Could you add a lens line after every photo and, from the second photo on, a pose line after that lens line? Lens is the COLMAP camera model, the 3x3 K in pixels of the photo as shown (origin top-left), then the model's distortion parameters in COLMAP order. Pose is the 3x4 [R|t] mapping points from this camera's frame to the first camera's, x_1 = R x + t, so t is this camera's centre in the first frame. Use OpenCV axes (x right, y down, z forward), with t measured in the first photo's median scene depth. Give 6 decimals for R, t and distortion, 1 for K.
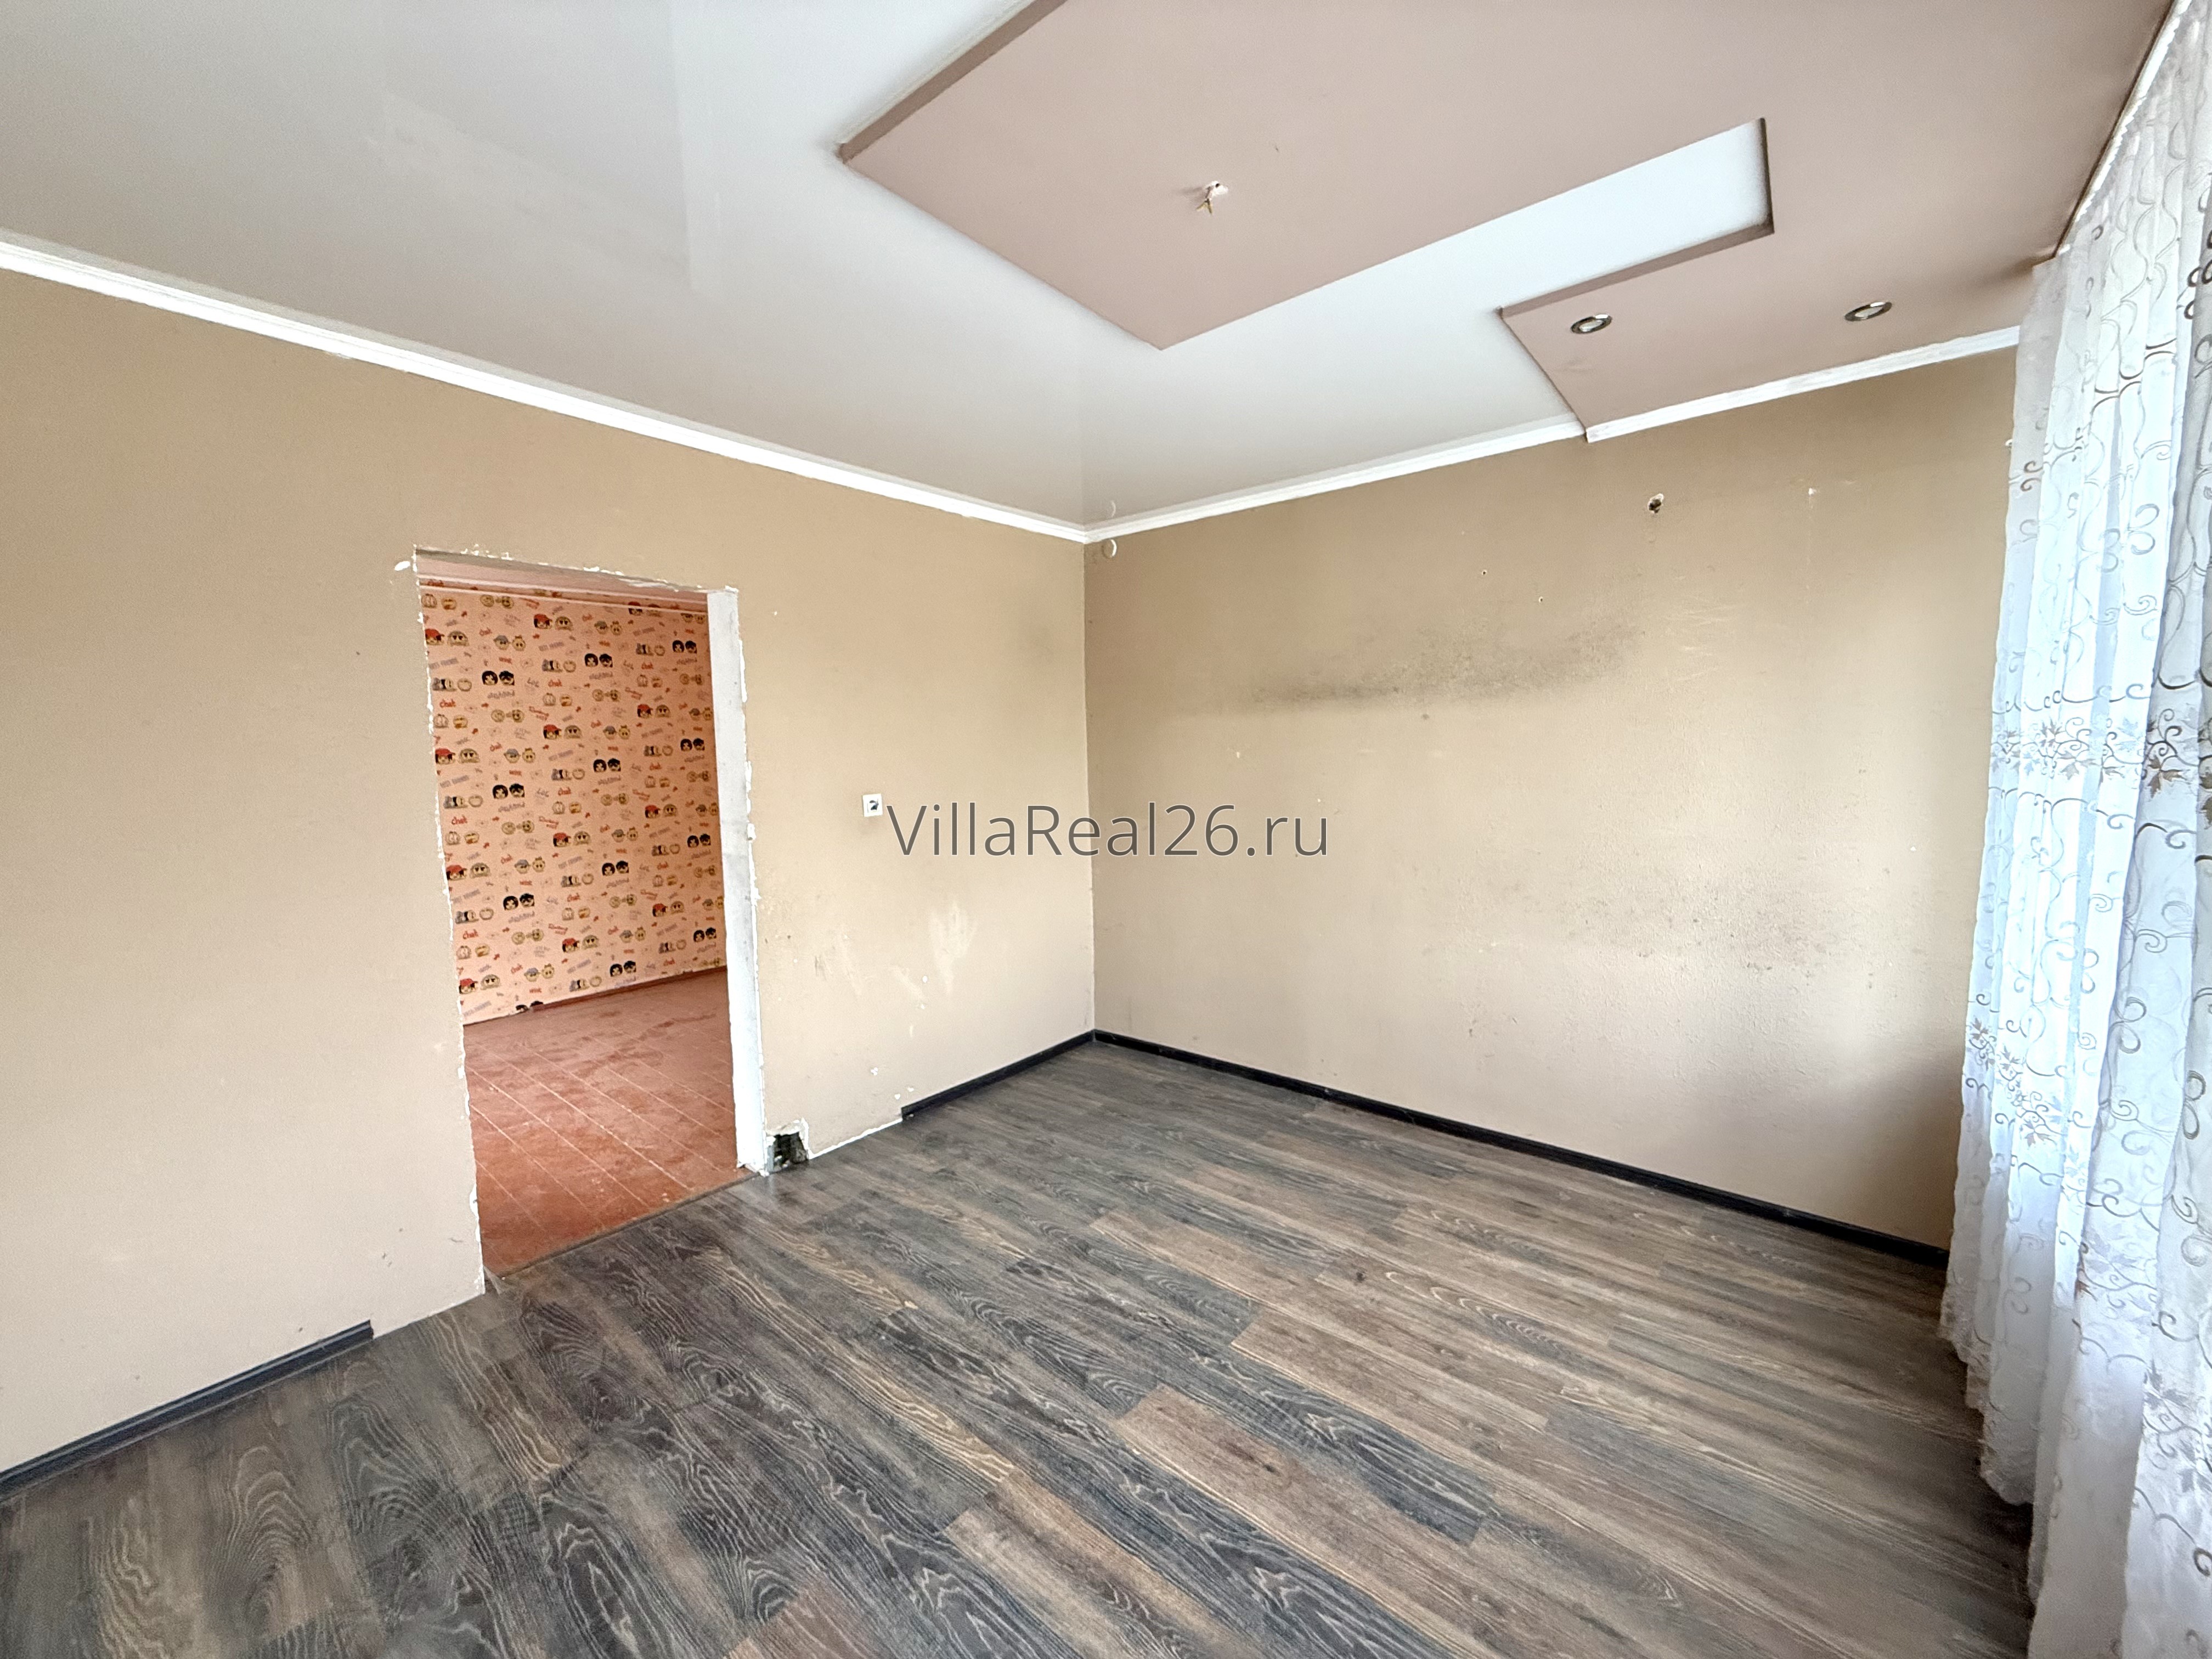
lens RADIAL K [[880.9, 0, 1103.4], [0, 880.9, 833.5], [0, 0, 1]] dist [0.000426, -0.000098]
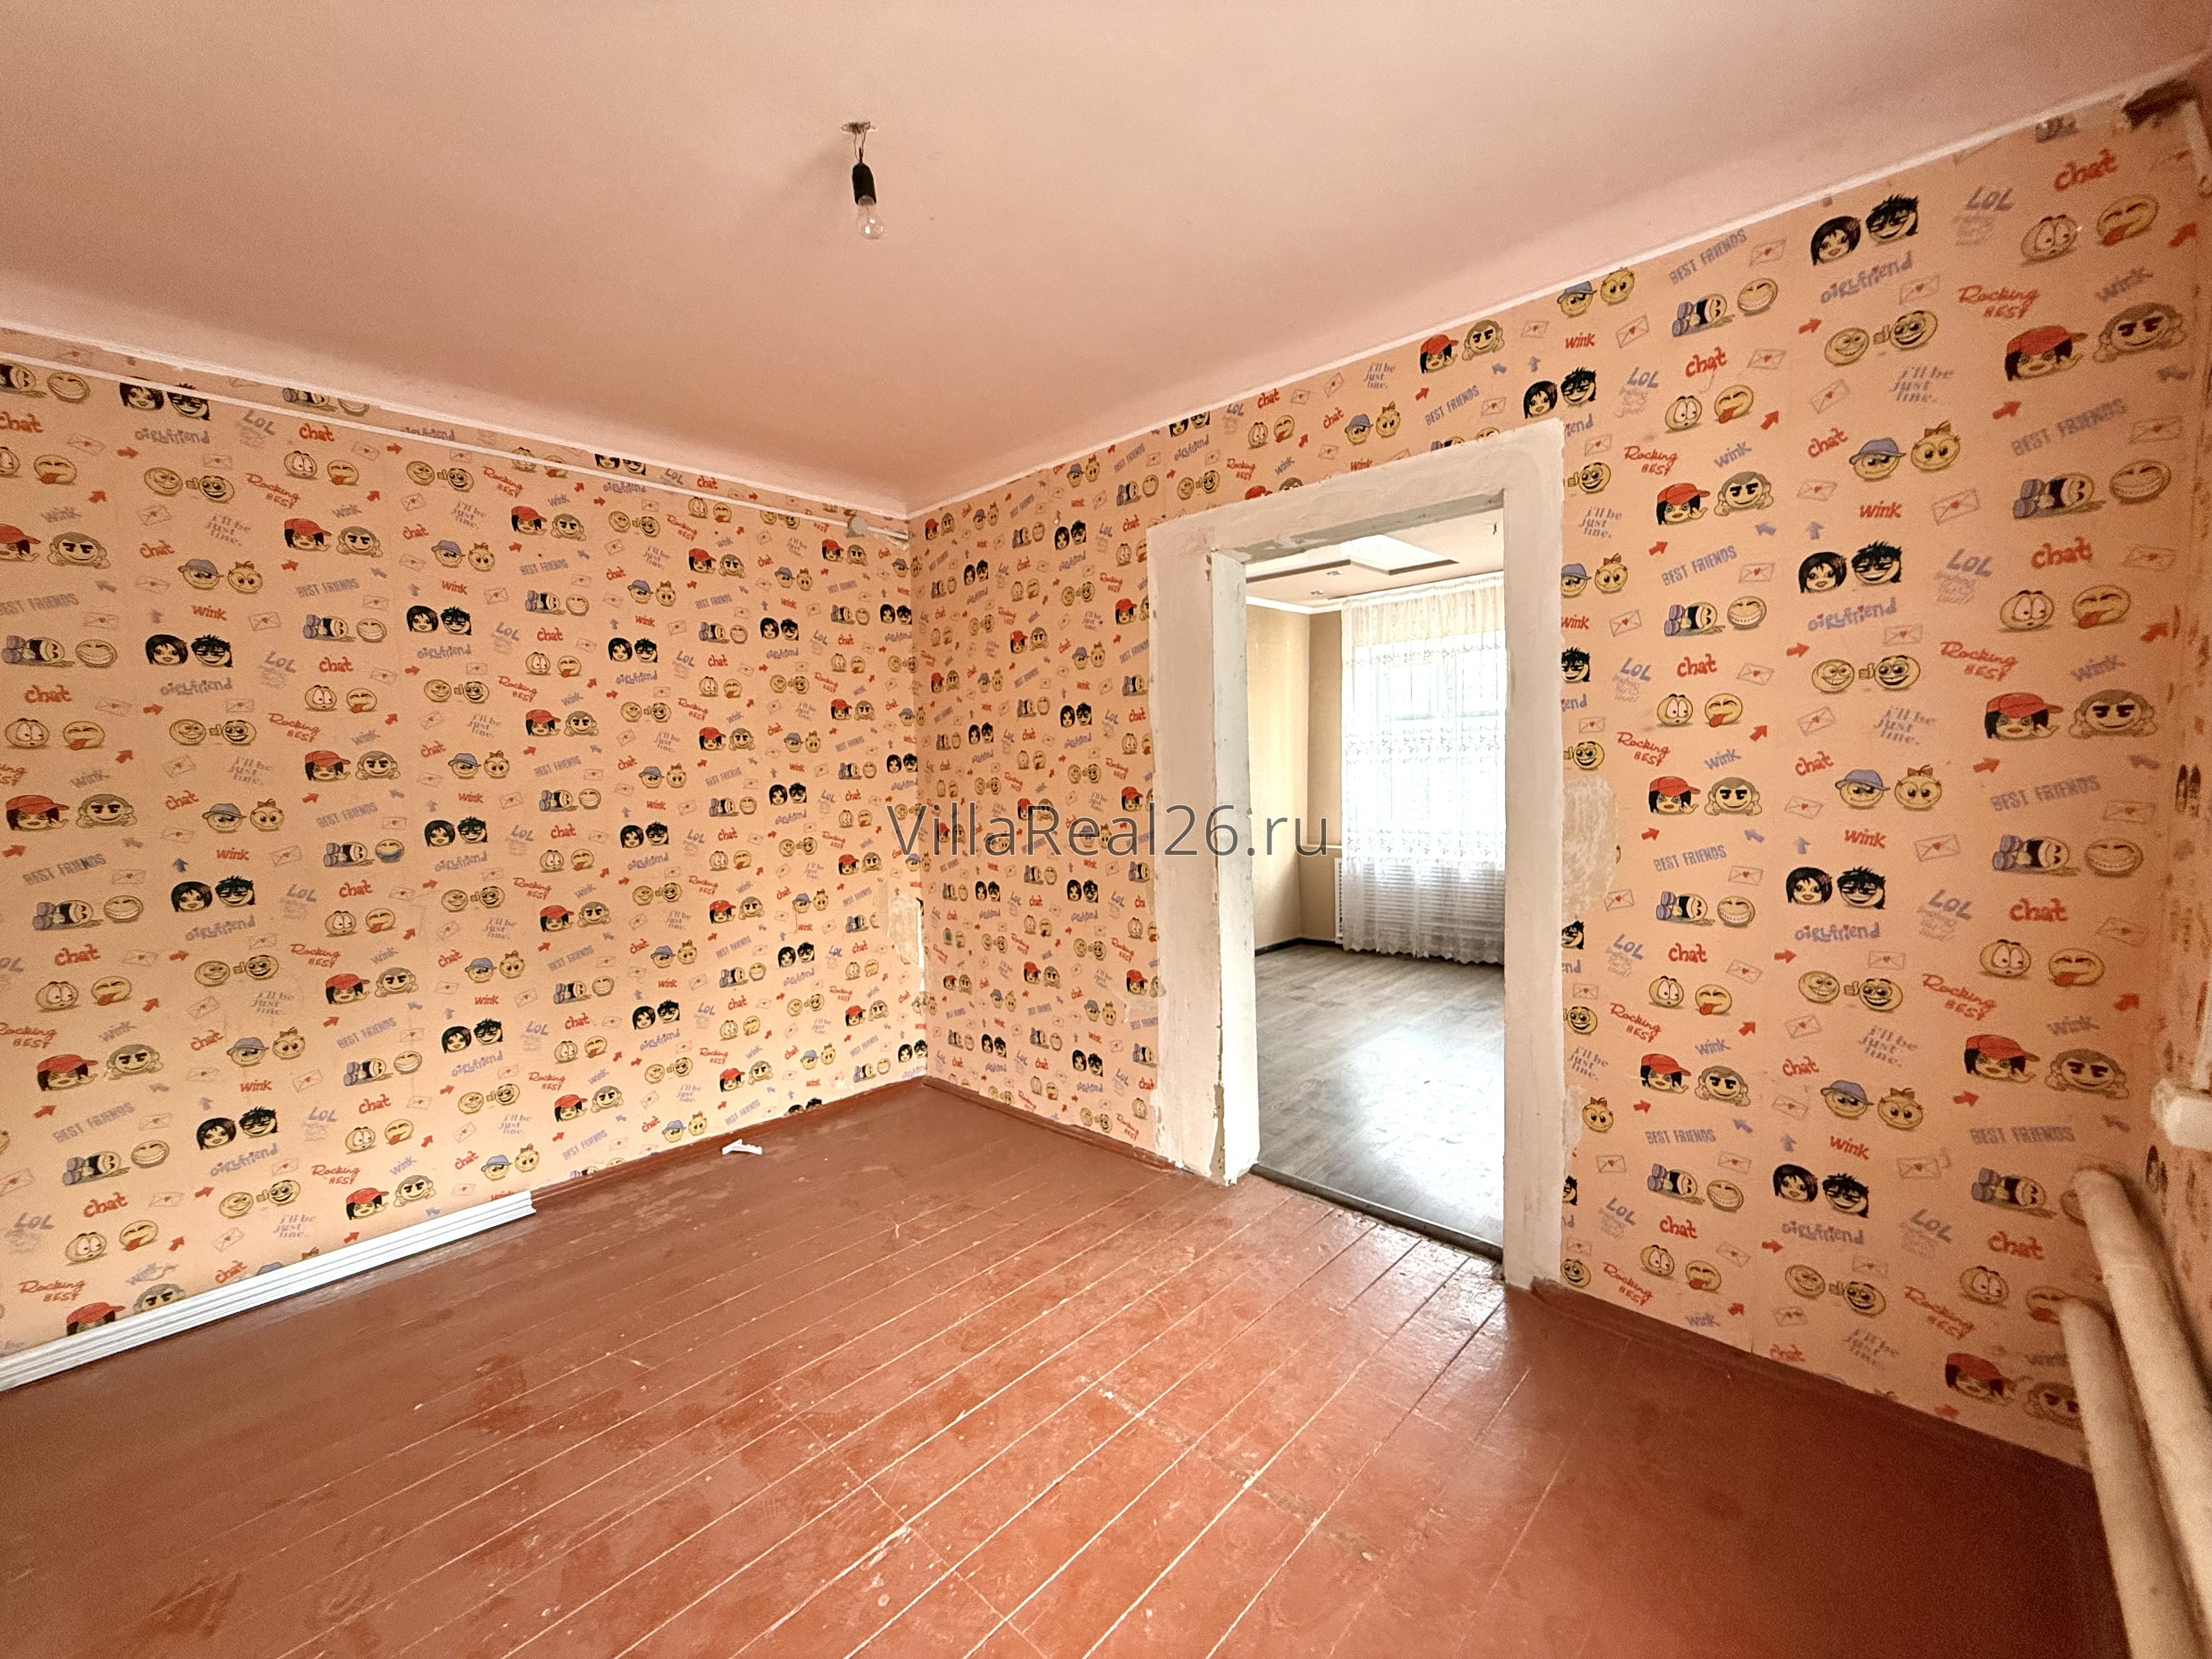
lens RADIAL K [[880.9, 0, 1111.5], [0, 880.9, 829.7], [0, 0, 1]] dist [0.000426, -0.000098]
pose [[0.051401, -0.055475, 0.997136, -1.733185], [0.128021, 0.990584, 0.048512, -0.053492], [-0.990439, 0.125161, 0.058019, 1.369223]]
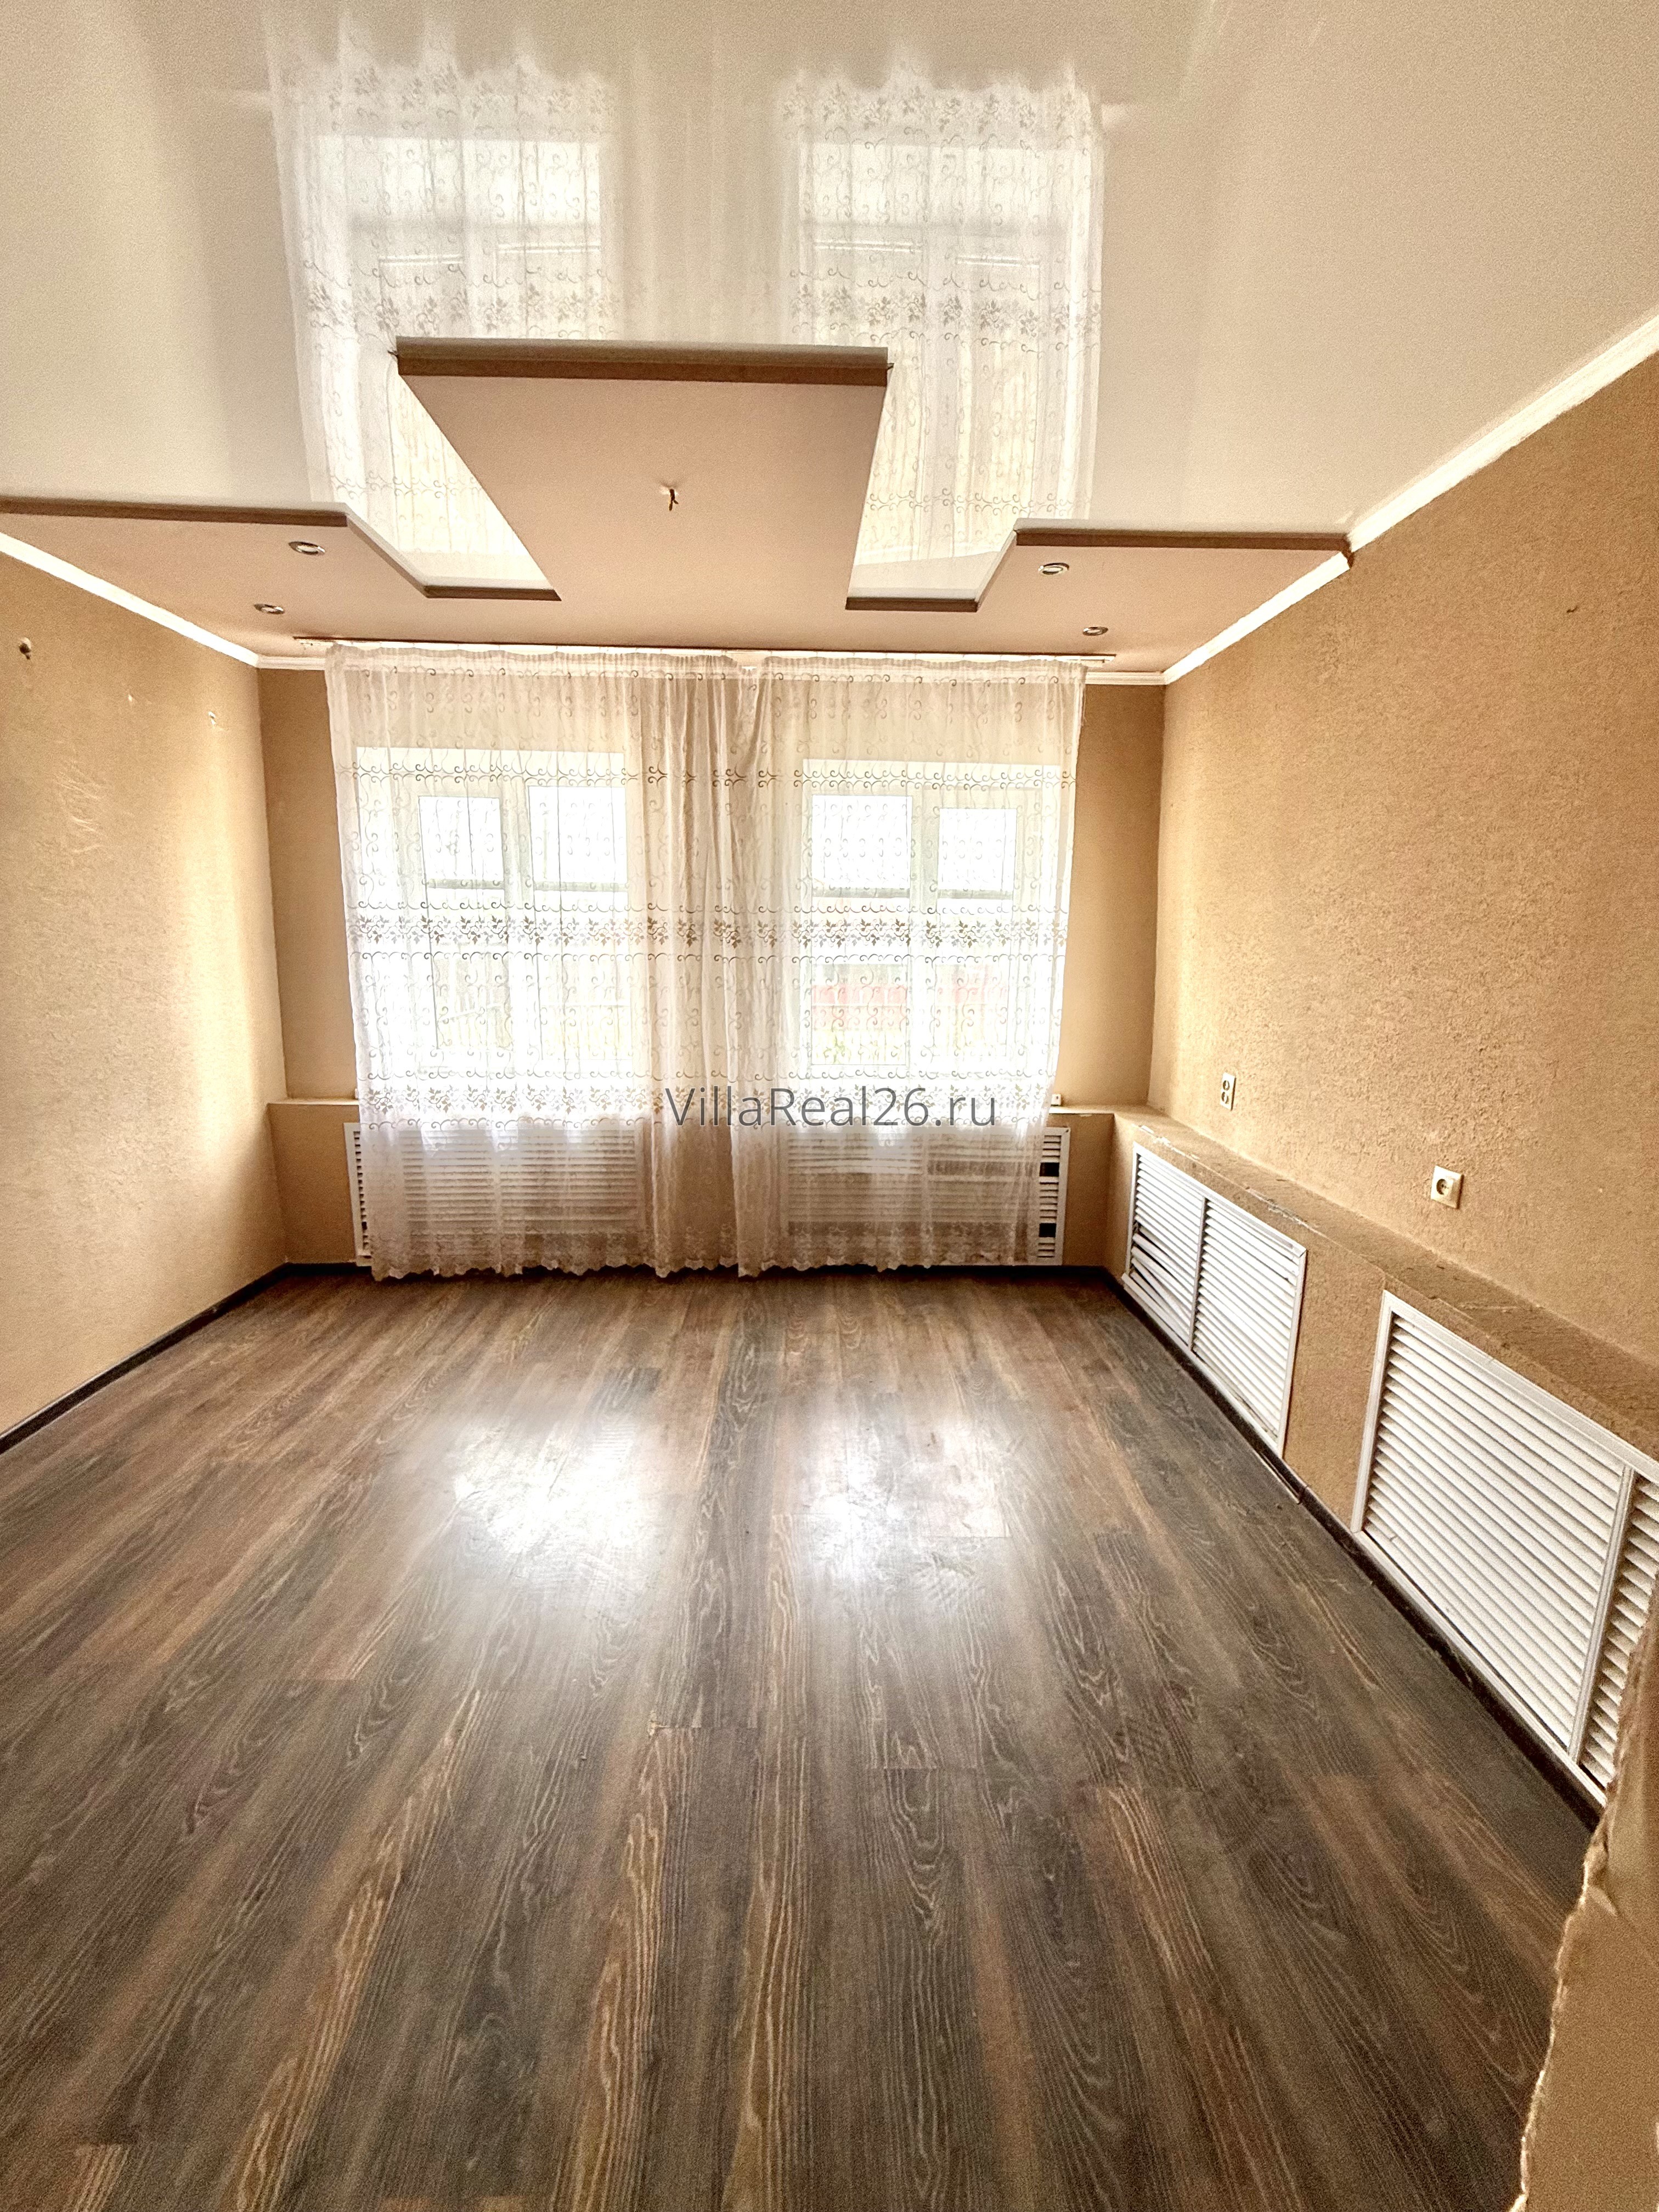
lens RADIAL K [[880.9, 0, 833.7], [0, 880.9, 1093.3], [0, 0, 1]] dist [0.000426, -0.000098]
pose [[-0.663268, -0.122538, 0.738281, -0.736118], [0.073200, 0.971151, 0.226952, -0.085149], [-0.744793, 0.204572, -0.635164, 1.193569]]
